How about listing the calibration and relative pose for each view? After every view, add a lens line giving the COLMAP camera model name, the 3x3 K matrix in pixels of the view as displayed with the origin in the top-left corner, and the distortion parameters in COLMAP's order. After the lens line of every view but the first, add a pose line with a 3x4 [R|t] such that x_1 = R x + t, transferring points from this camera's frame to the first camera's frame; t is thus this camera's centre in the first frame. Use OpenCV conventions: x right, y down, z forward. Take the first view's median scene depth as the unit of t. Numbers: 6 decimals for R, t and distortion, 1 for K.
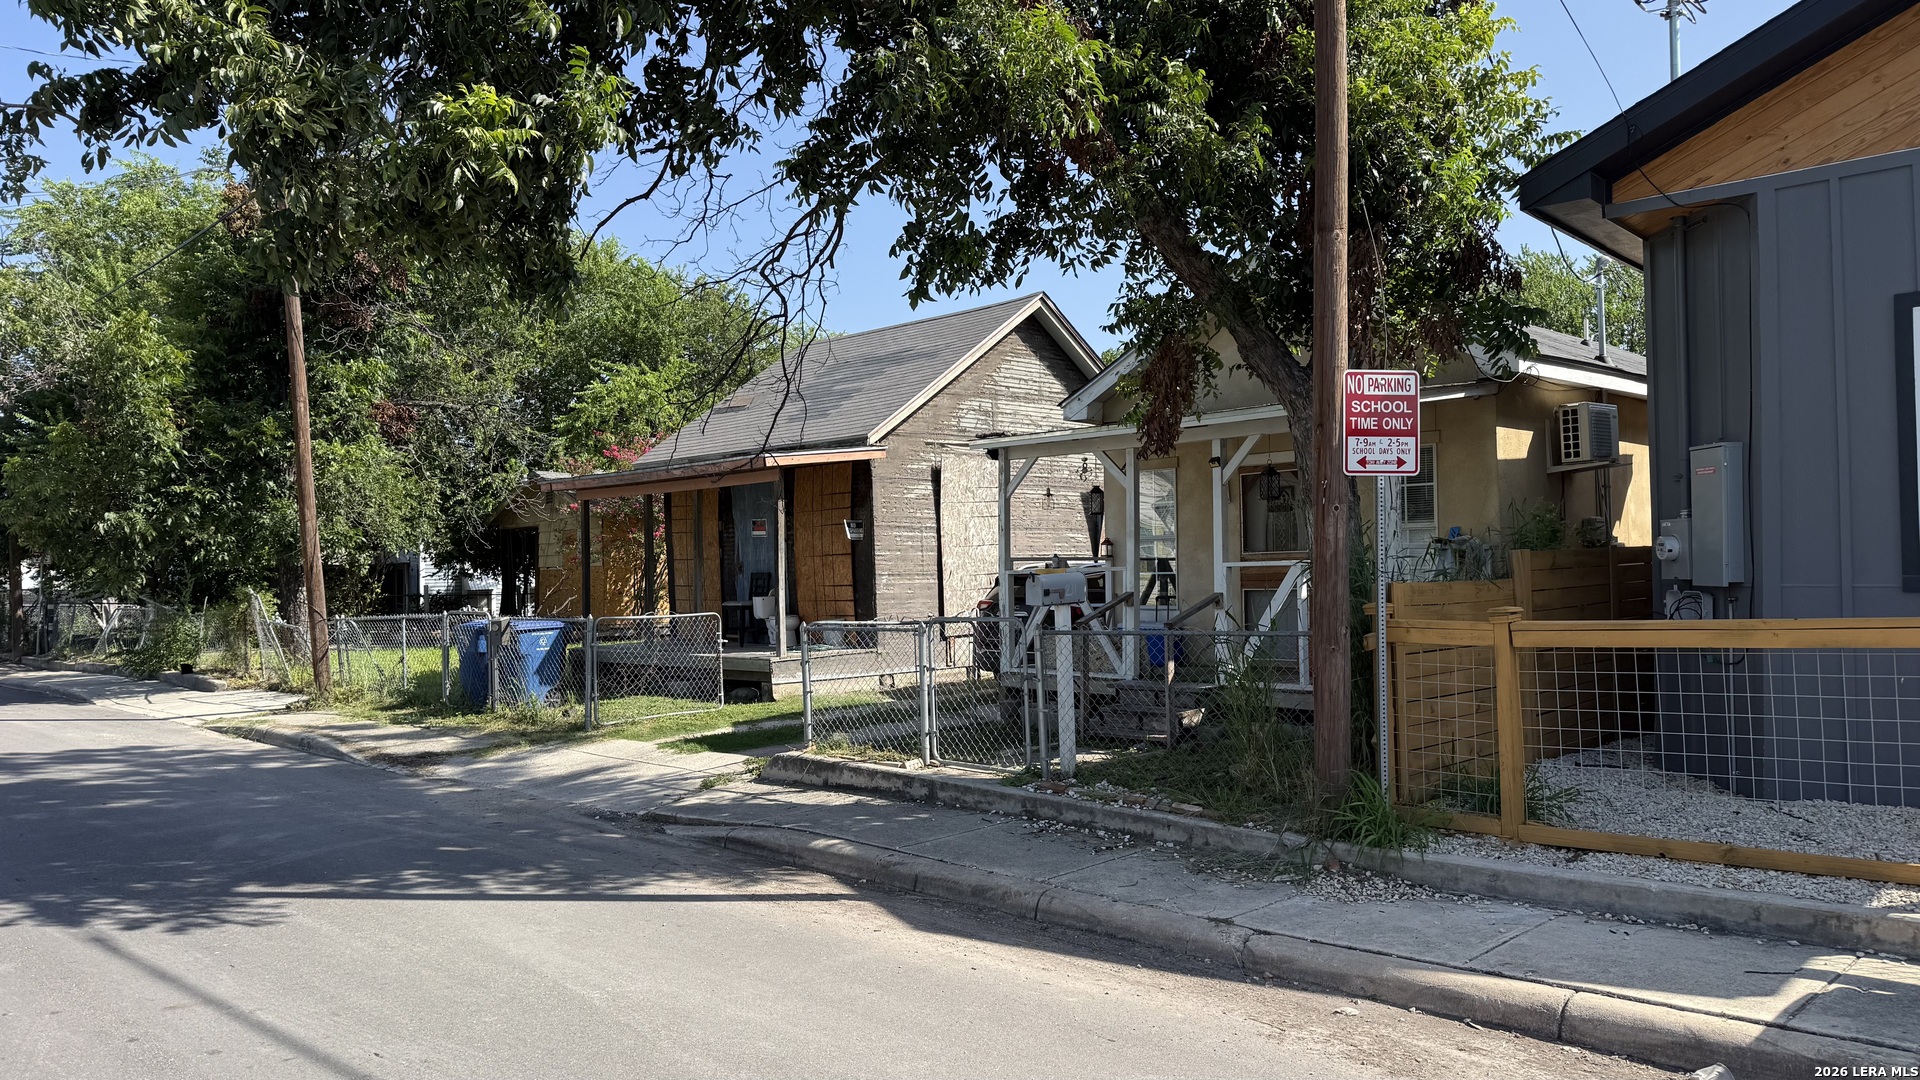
lens RADIAL K [[1345.5, 0, 960.0], [0, 1345.5, 540.0], [0, 0, 1]] dist [0.001990, -0.000242]
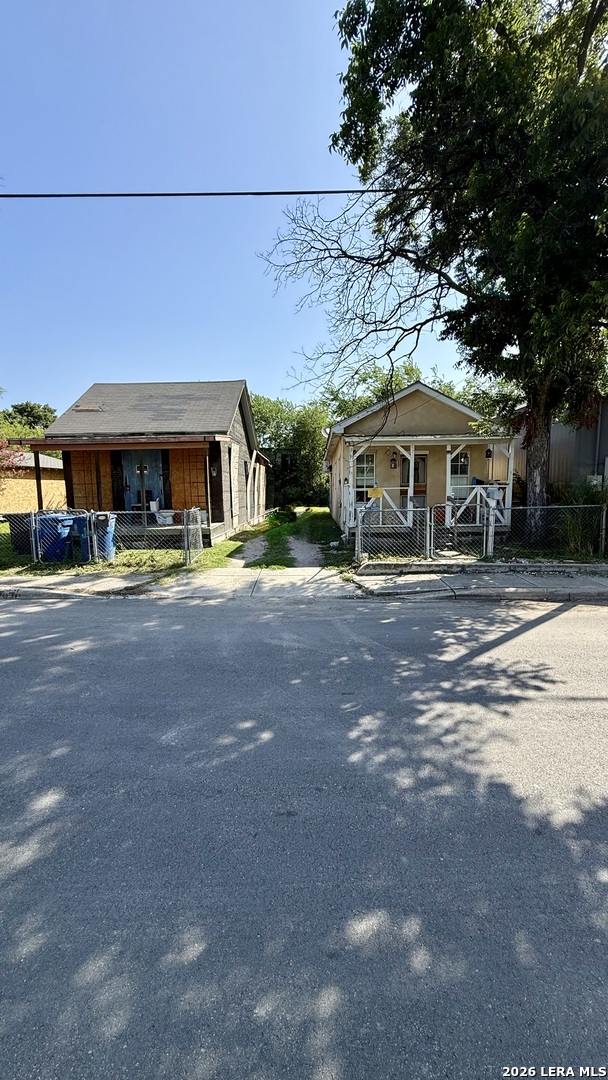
lens RADIAL K [[432.3, 0, 304.0], [0, 432.3, 540.0], [0, 0, 1]] dist [0.001035, 0.000042]
pose [[0.729267, -0.075179, 0.680086, -0.680165], [-0.015378, 0.991894, 0.126138, 0.018373], [-0.684056, -0.102447, 0.722200, 0.477396]]
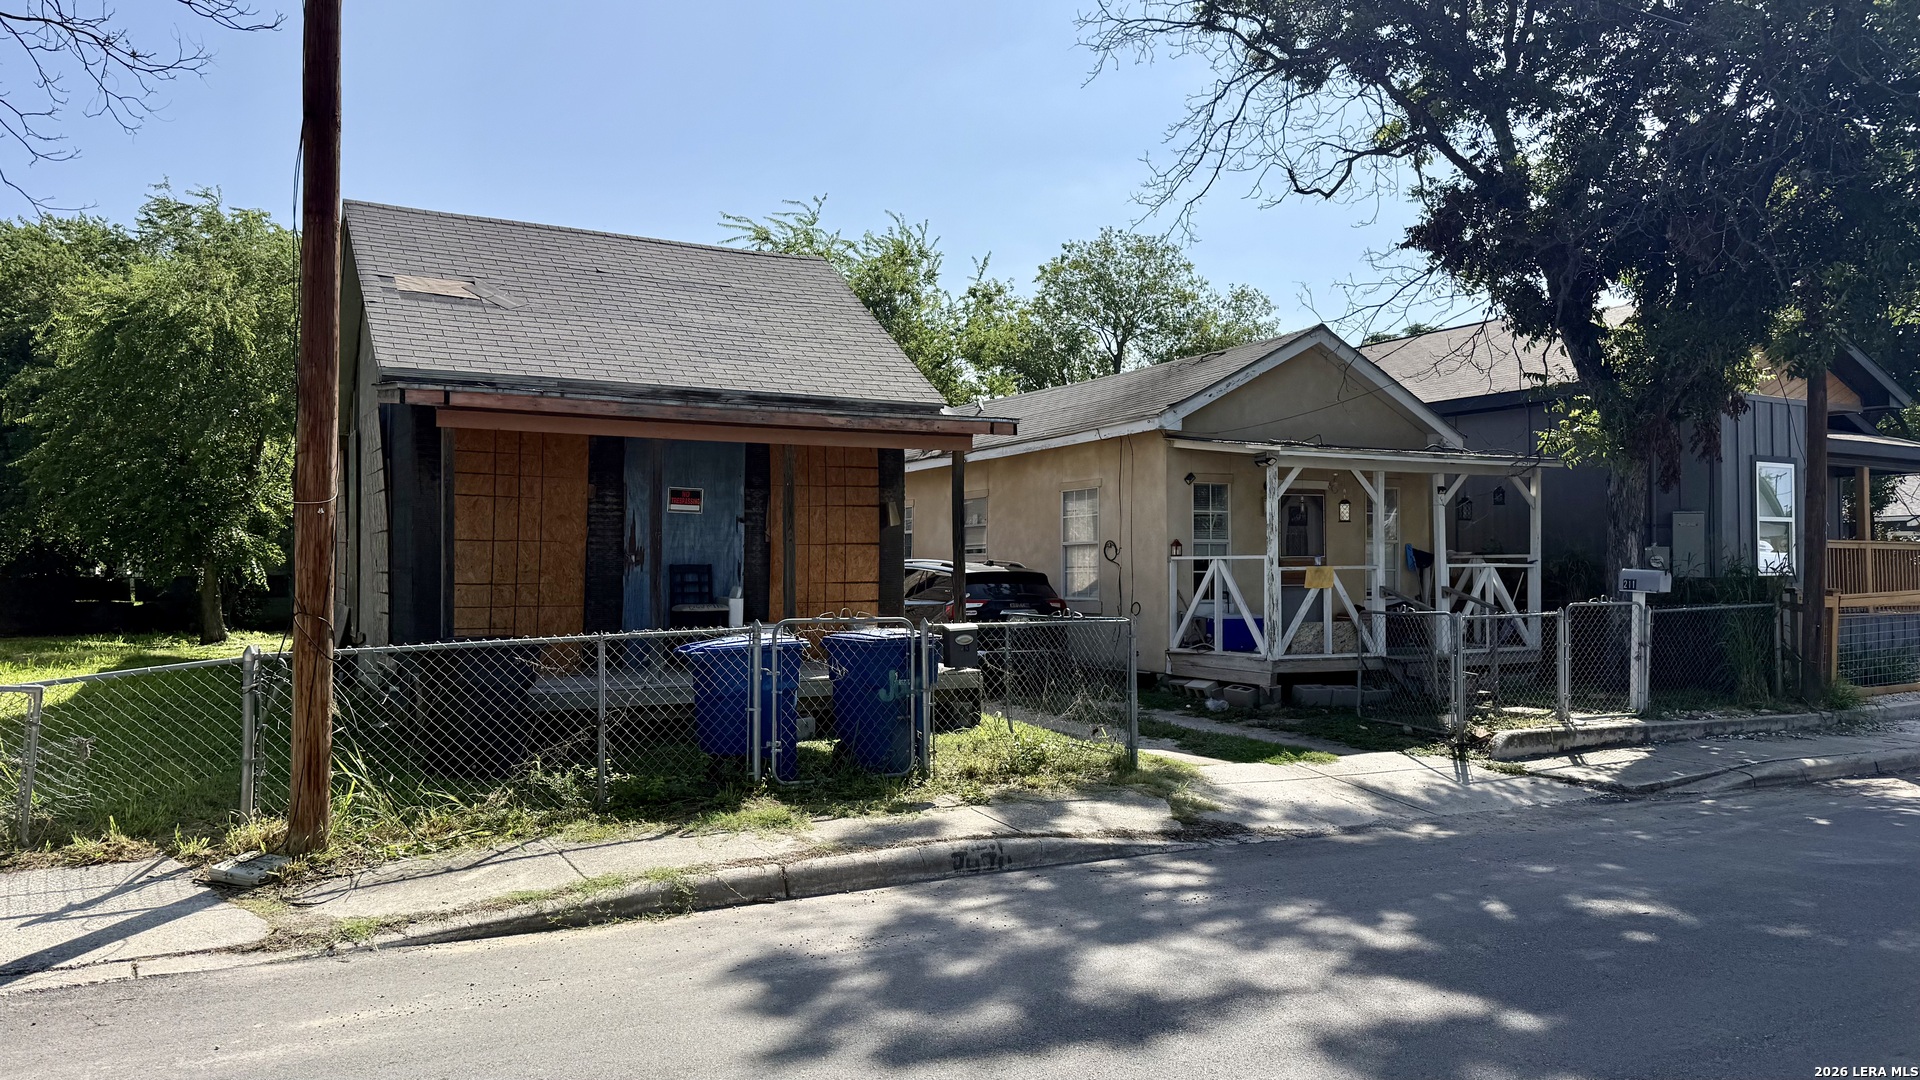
lens RADIAL K [[1345.5, 0, 960.0], [0, 1345.5, 540.0], [0, 0, 1]] dist [0.001990, -0.000242]
pose [[0.305380, 0.031095, 0.951723, -1.189822], [-0.029345, 0.999299, -0.023234, 0.036509], [-0.951778, -0.020833, 0.306078, 0.990078]]
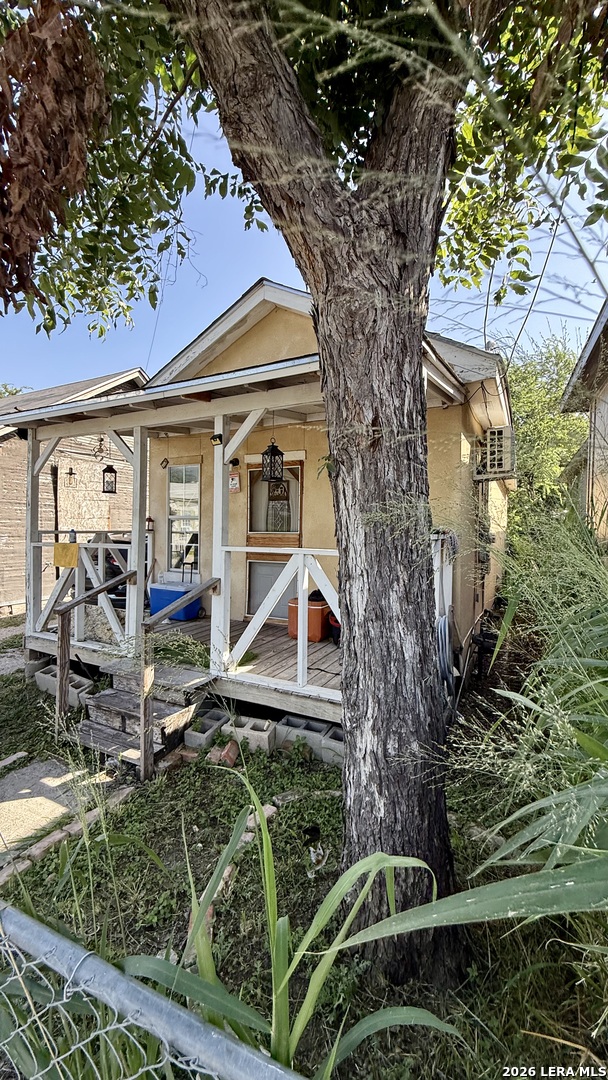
lens RADIAL K [[432.3, 0, 304.0], [0, 432.3, 540.0], [0, 0, 1]] dist [0.001035, 0.000042]
pose [[0.951836, 0.021195, 0.305874, 0.147866], [-0.036176, 0.998403, 0.043391, -0.002381], [-0.304466, -0.052367, 0.951083, 0.649733]]
